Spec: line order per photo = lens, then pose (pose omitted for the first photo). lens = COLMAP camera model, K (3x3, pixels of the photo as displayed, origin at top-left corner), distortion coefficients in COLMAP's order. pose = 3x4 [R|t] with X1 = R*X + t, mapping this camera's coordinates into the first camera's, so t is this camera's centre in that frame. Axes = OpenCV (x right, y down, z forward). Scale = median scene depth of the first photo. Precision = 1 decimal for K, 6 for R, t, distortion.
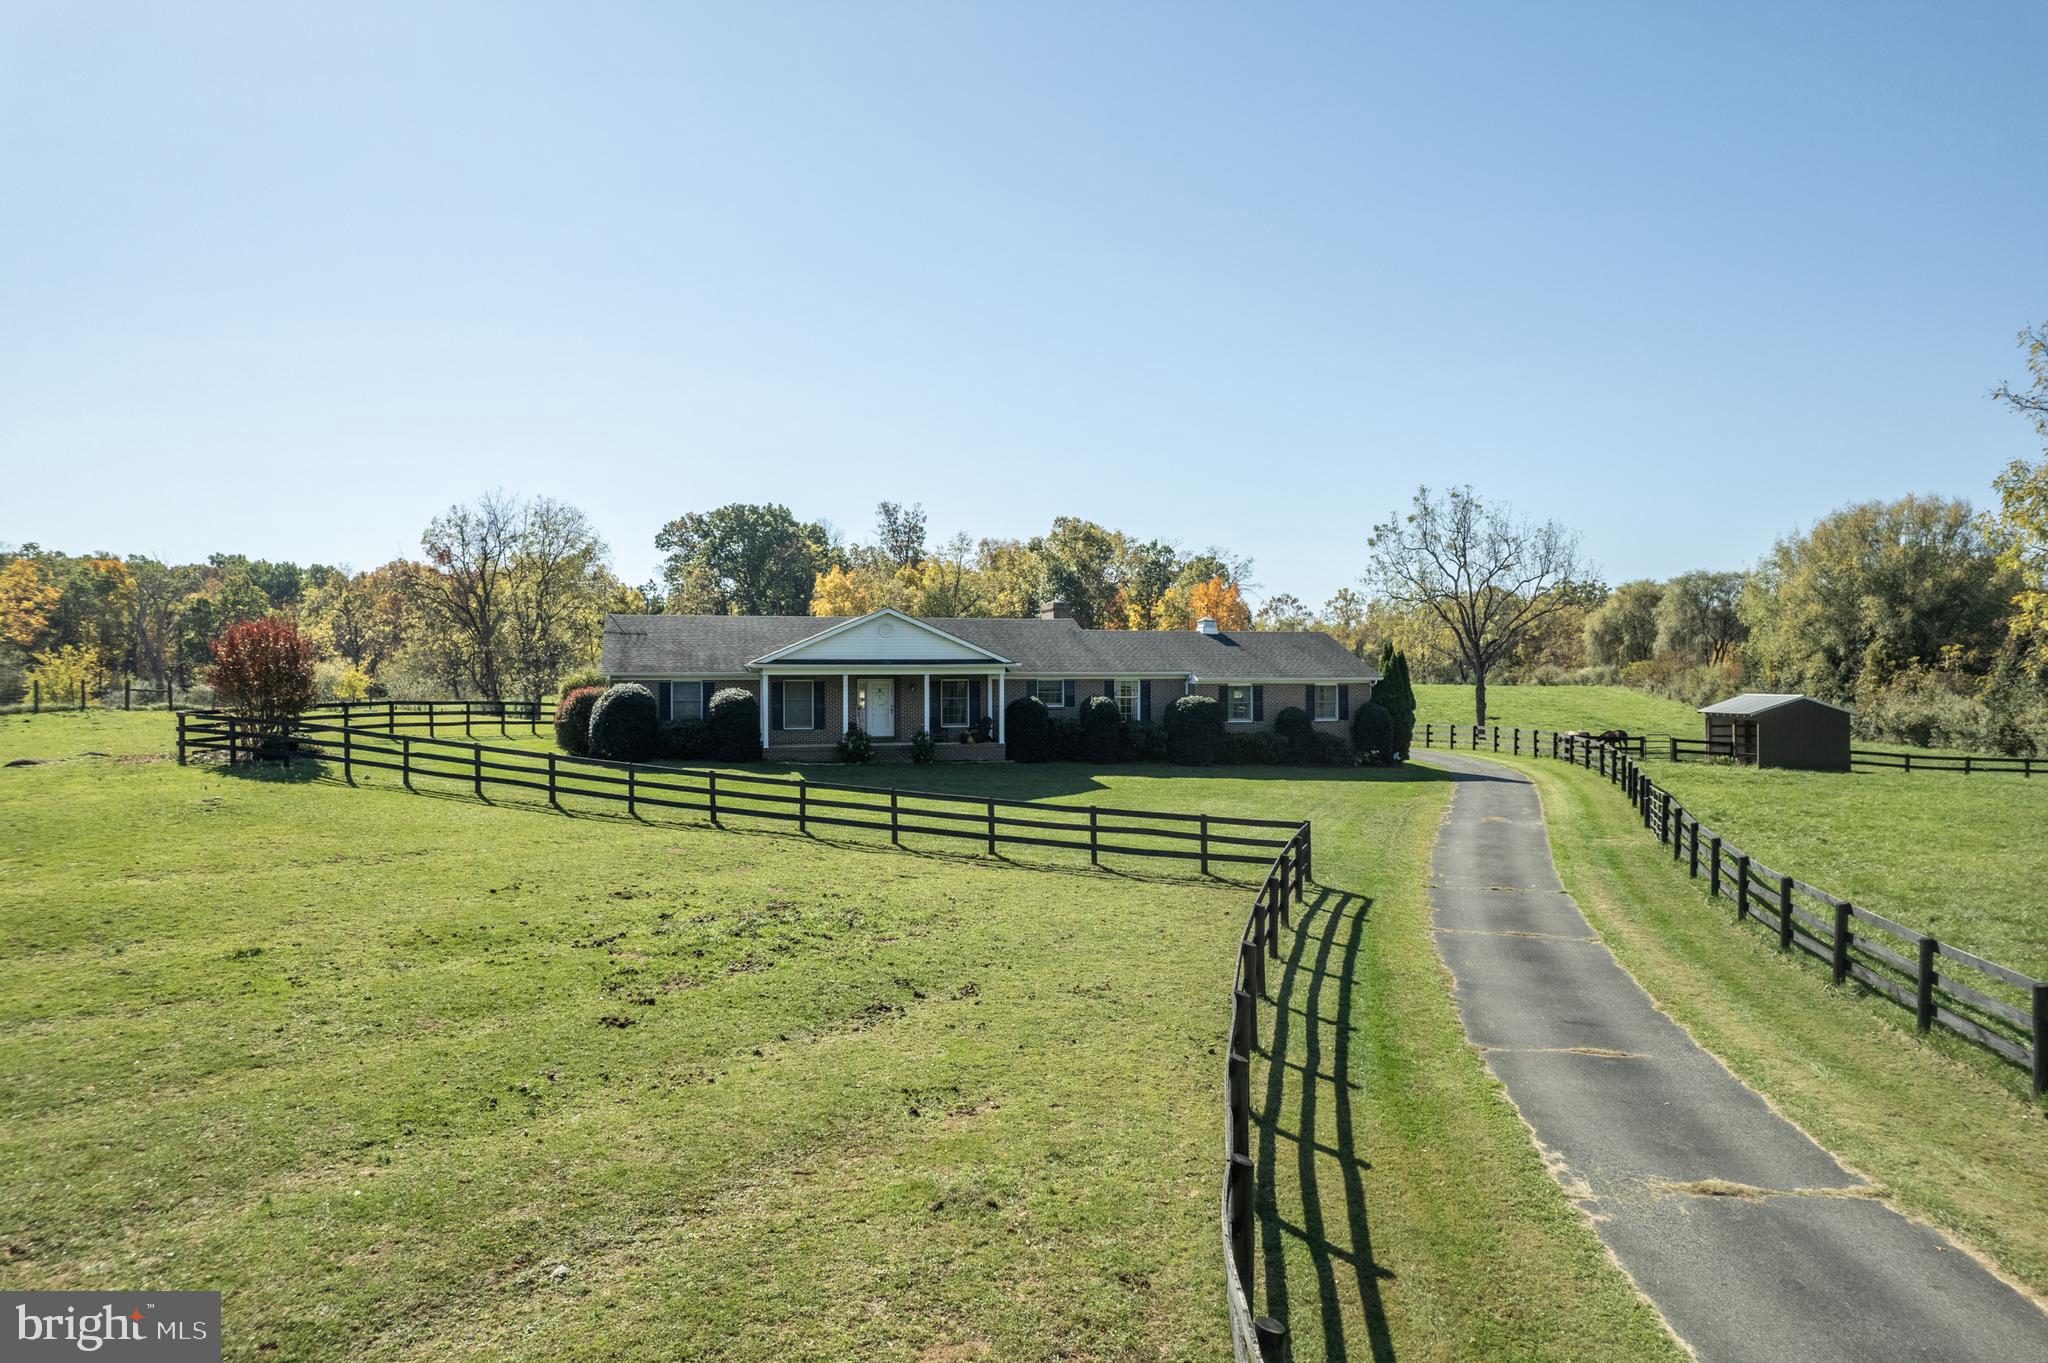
lens RADIAL K [[1308.0, 0, 1027.4], [0, 1308.0, 680.0], [0, 0, 1]] dist [-0.071573, 0.058858]
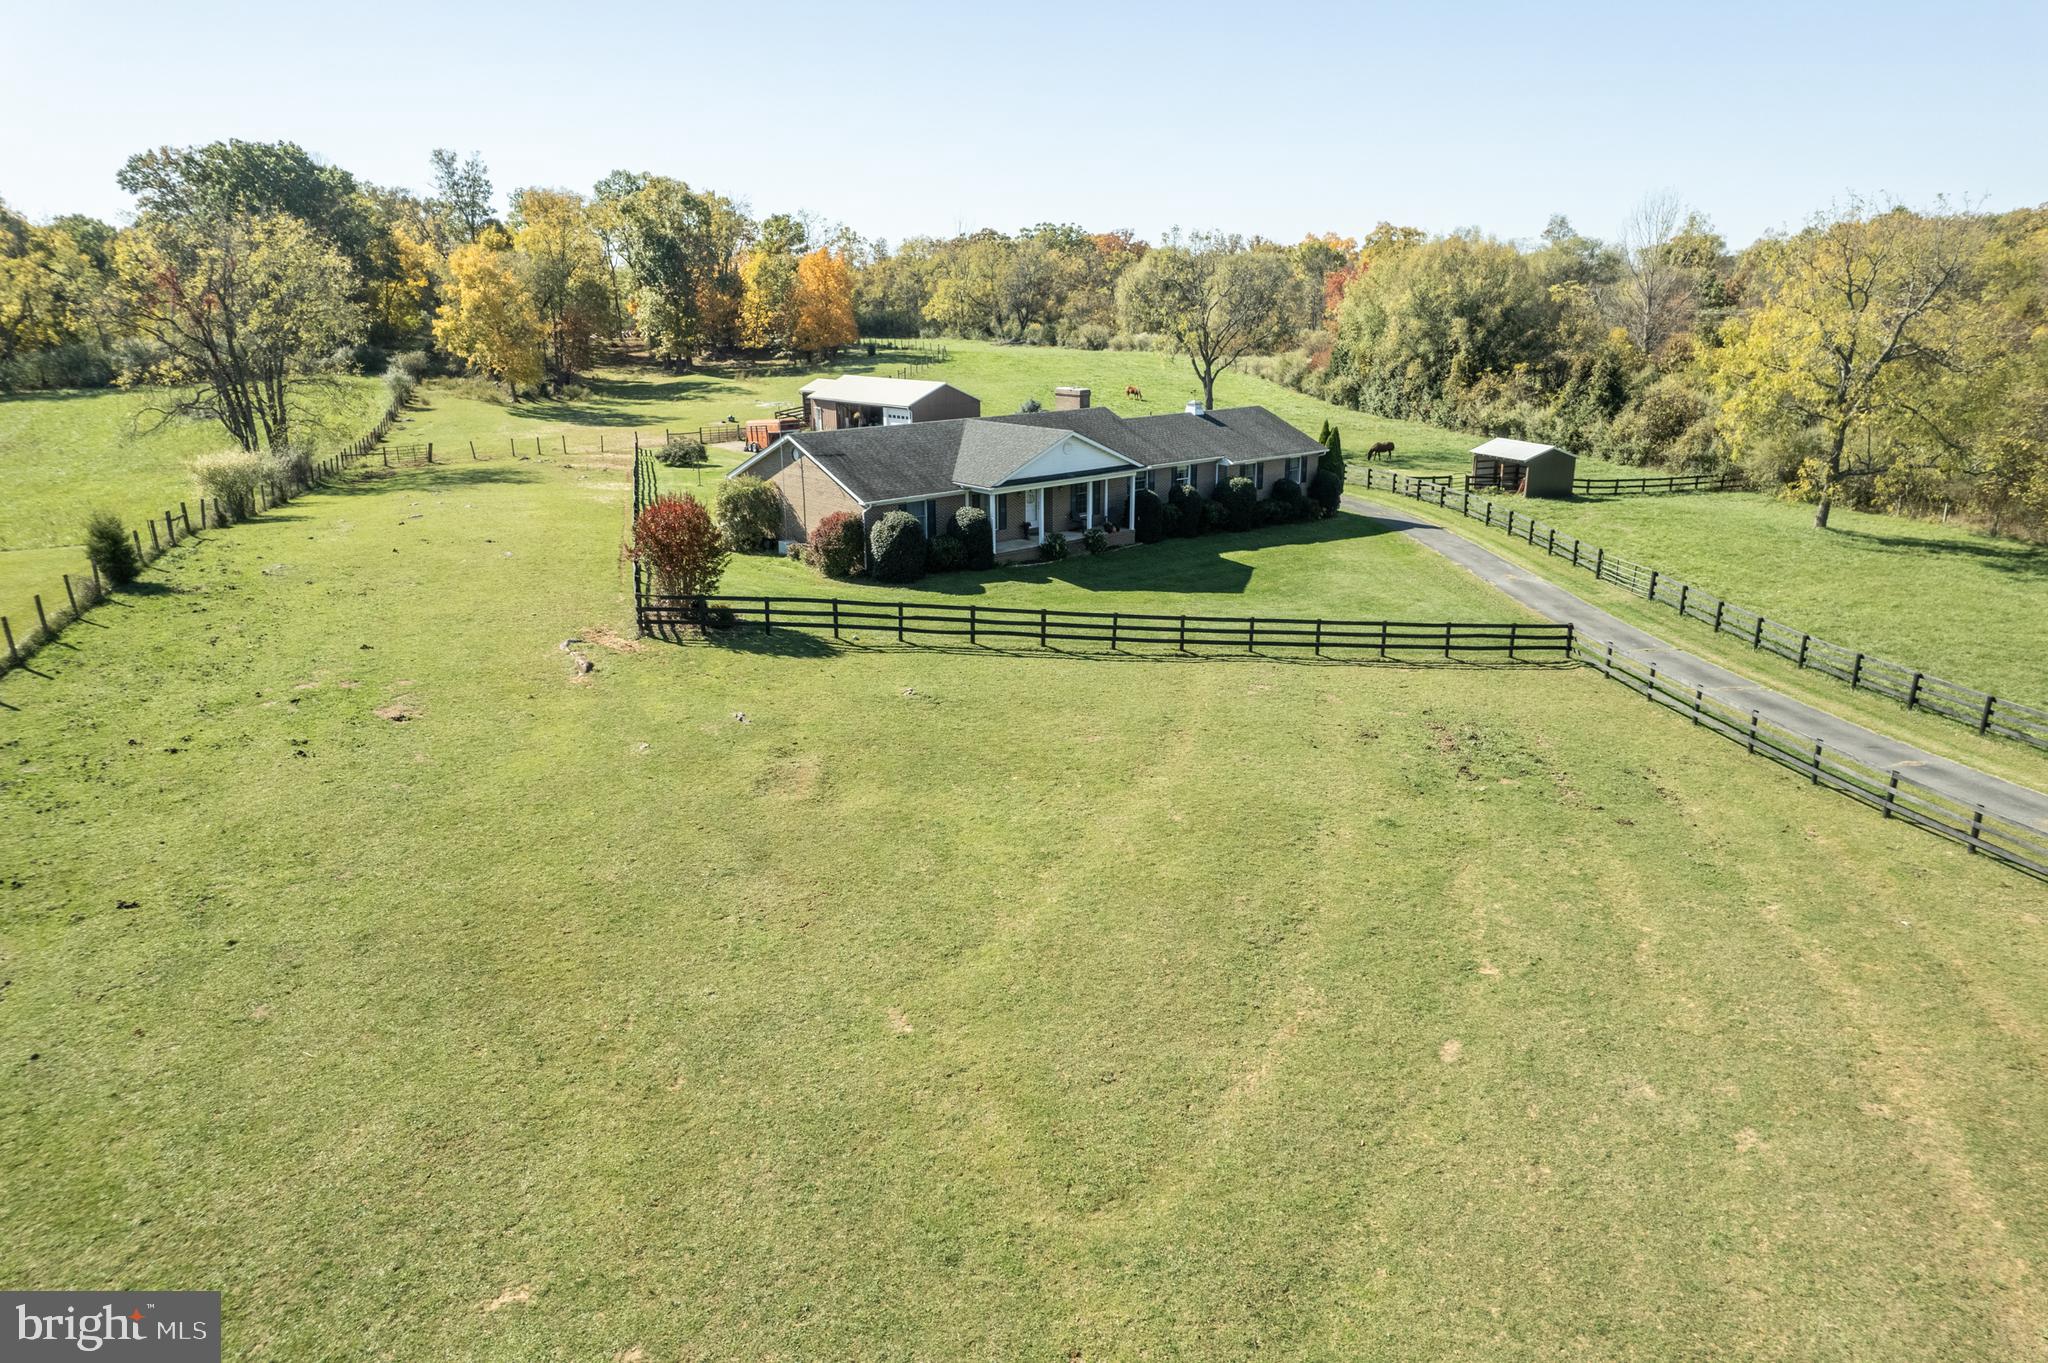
lens RADIAL K [[1308.0, 0, 1027.4], [0, 1308.0, 680.0], [0, 0, 1]] dist [-0.071573, 0.058858]
pose [[0.898007, -0.126821, 0.421307, -0.339242], [-0.000899, 0.957027, 0.289998, -0.091605], [-0.439980, -0.260799, 0.859303, -0.044013]]
